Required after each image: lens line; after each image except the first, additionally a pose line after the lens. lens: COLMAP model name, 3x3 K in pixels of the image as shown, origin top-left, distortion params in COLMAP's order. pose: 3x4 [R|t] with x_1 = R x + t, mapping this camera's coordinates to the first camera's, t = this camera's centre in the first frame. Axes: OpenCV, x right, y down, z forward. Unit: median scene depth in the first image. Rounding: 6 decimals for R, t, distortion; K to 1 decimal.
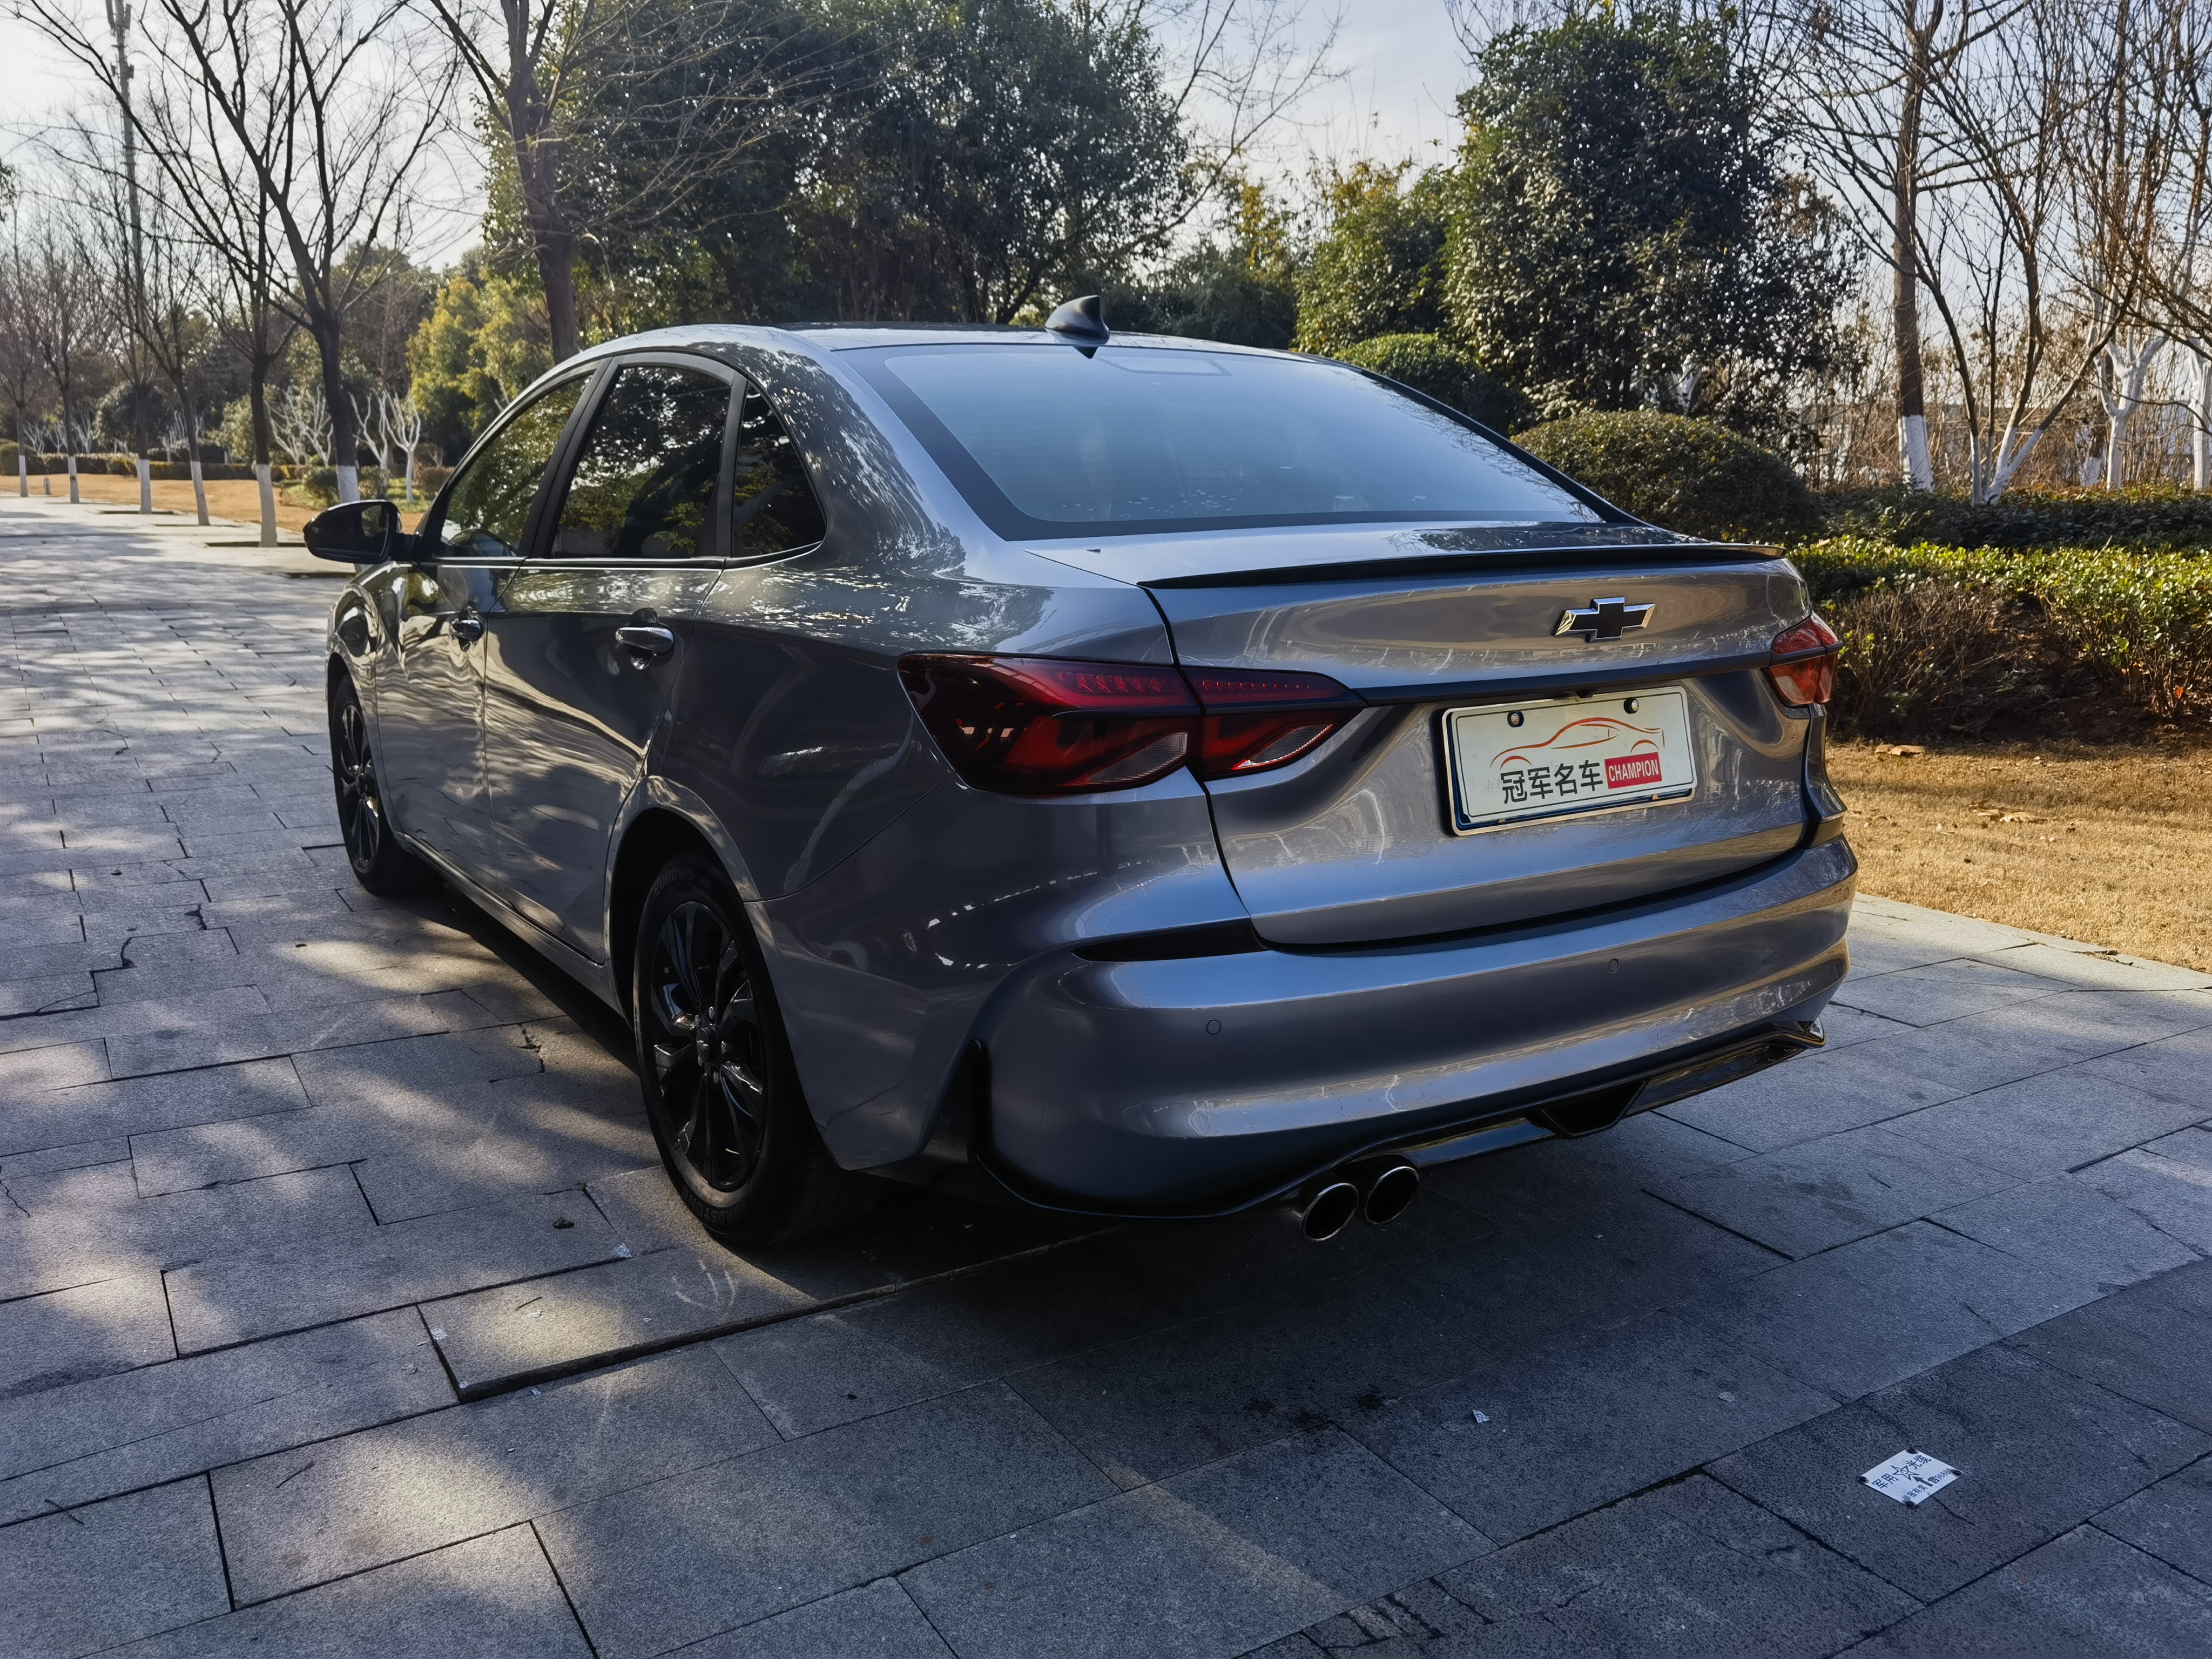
lens RADIAL K [[1756.2, 0, 1116.7], [0, 1756.2, 832.4], [0, 0, 1]] dist [0.038888, -0.036823]
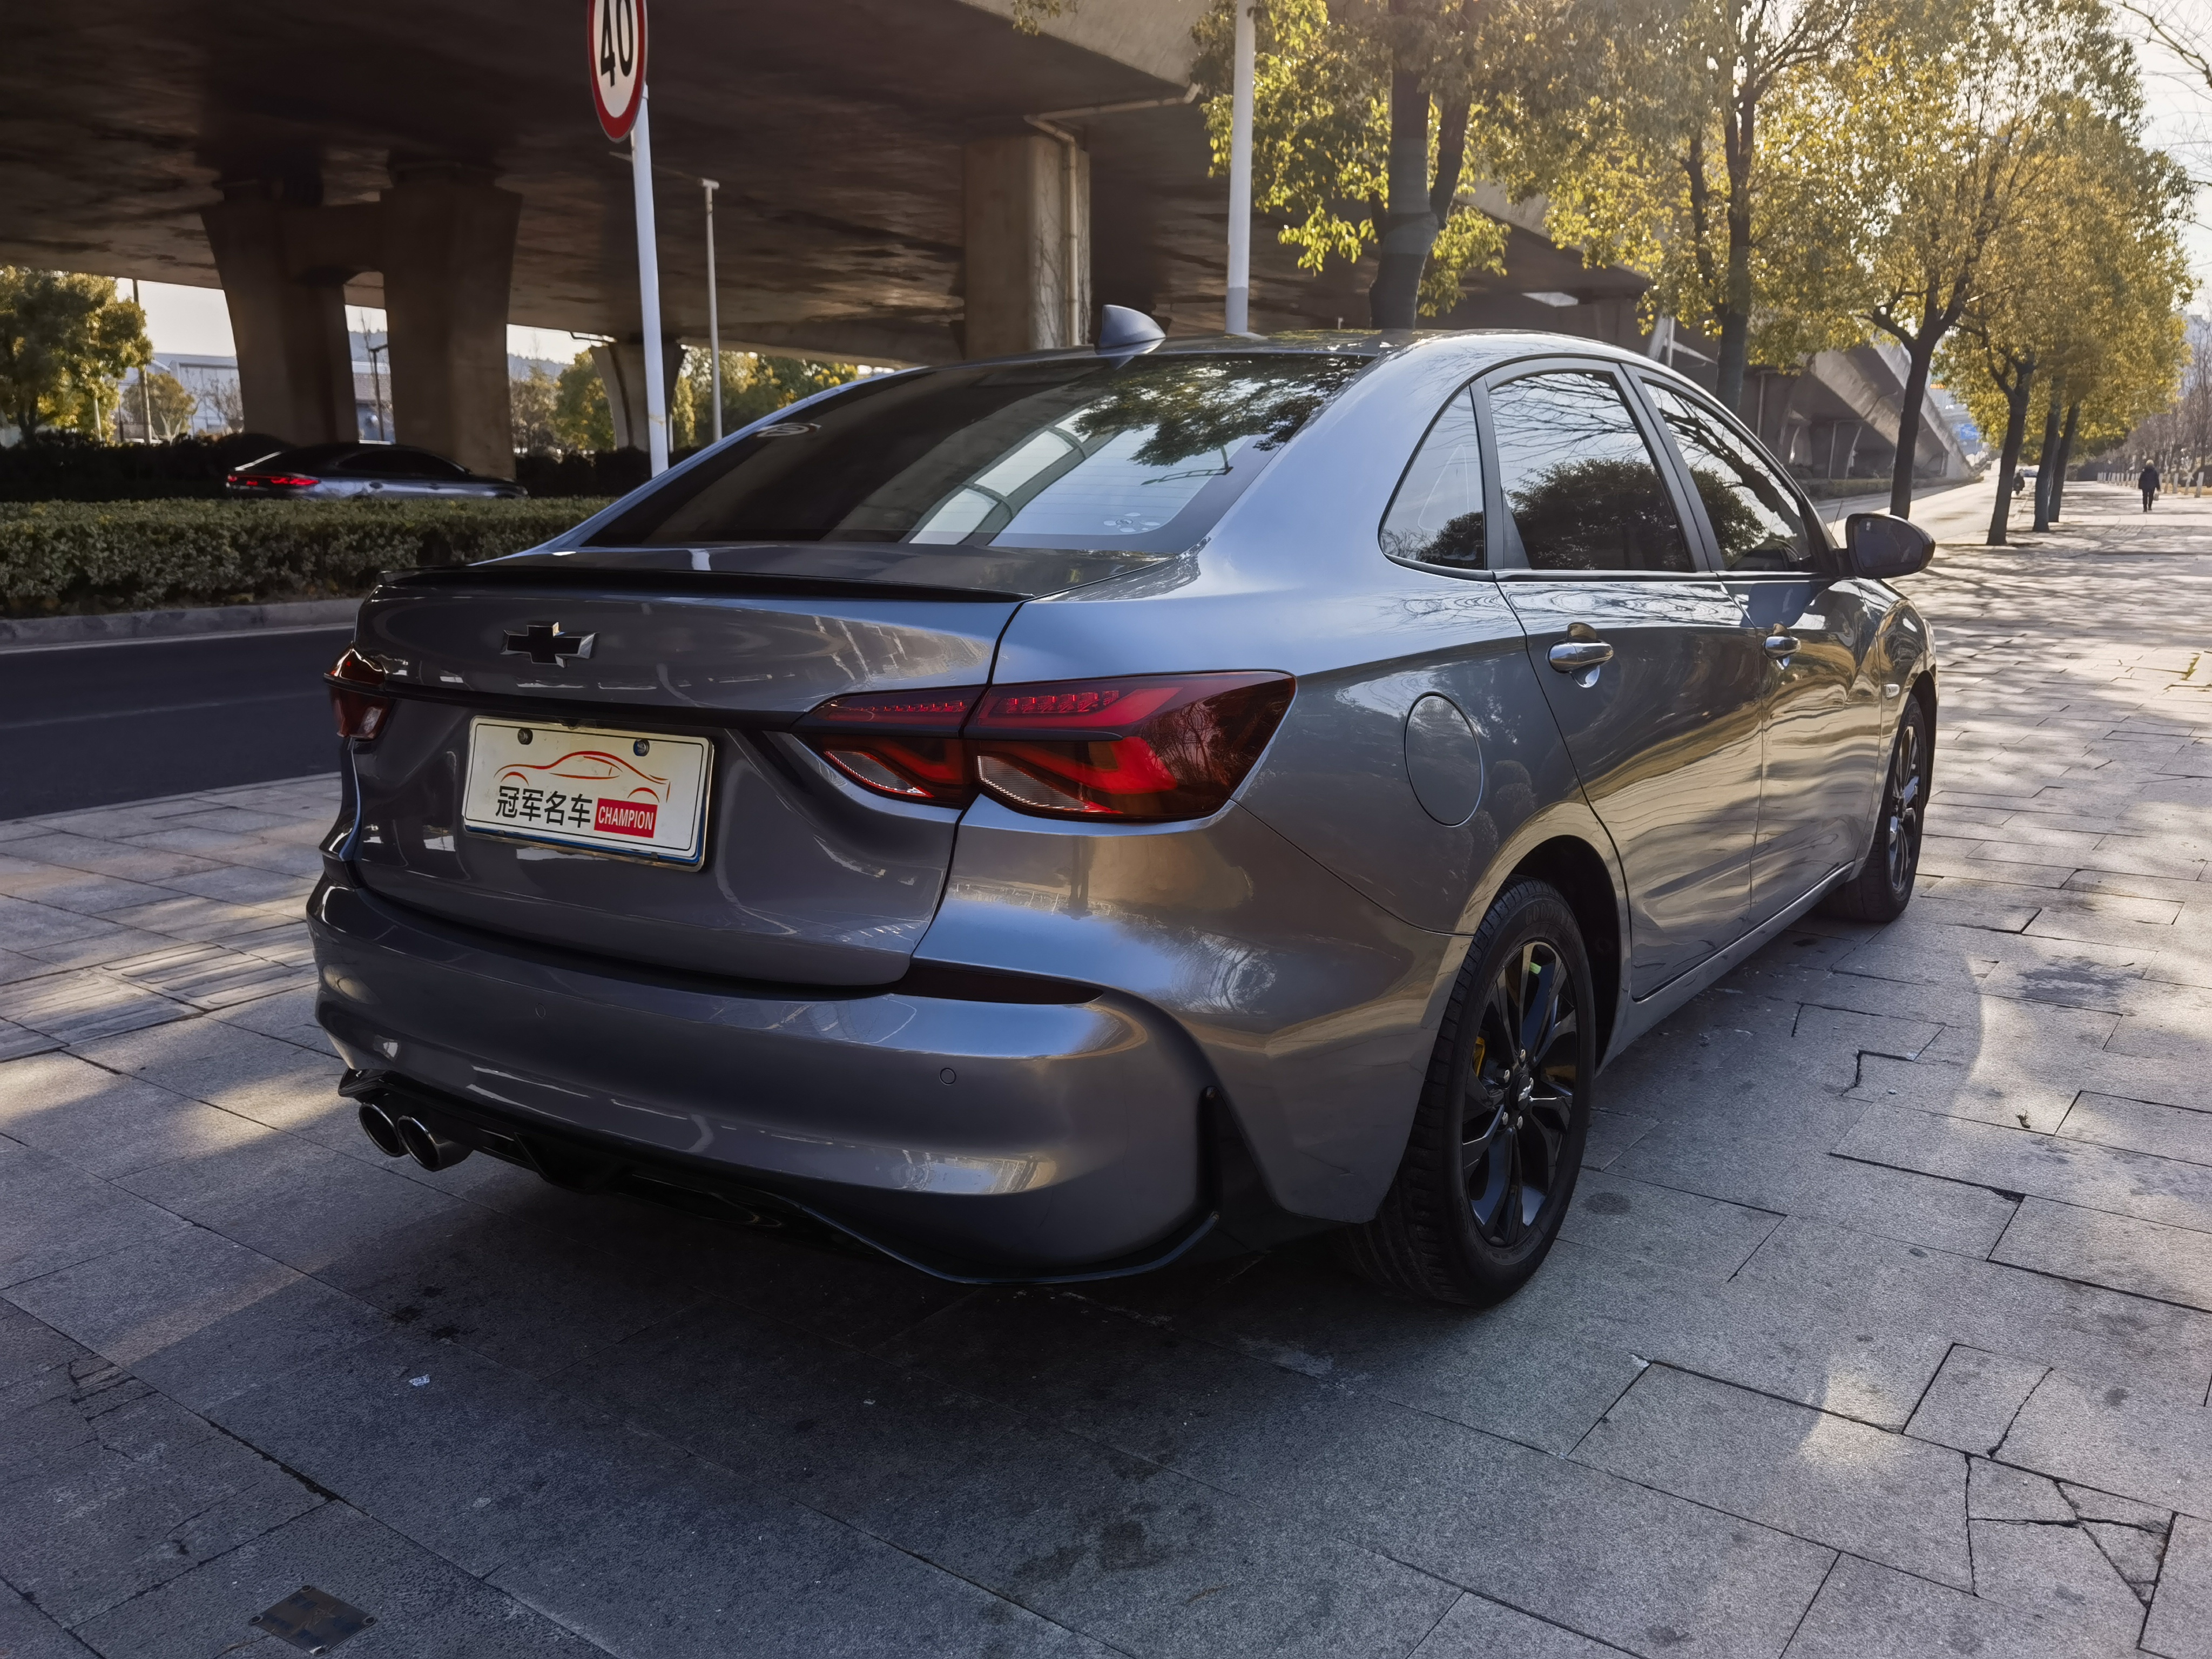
lens RADIAL K [[1756.2, 0, 1116.7], [0, 1756.2, 832.4], [0, 0, 1]] dist [0.038888, -0.036823]
pose [[0.376117, 0.167684, -0.911273, 1.246046], [-0.178120, 0.978230, 0.106488, -0.173605], [0.909290, 0.122264, 0.397797, 0.897481]]
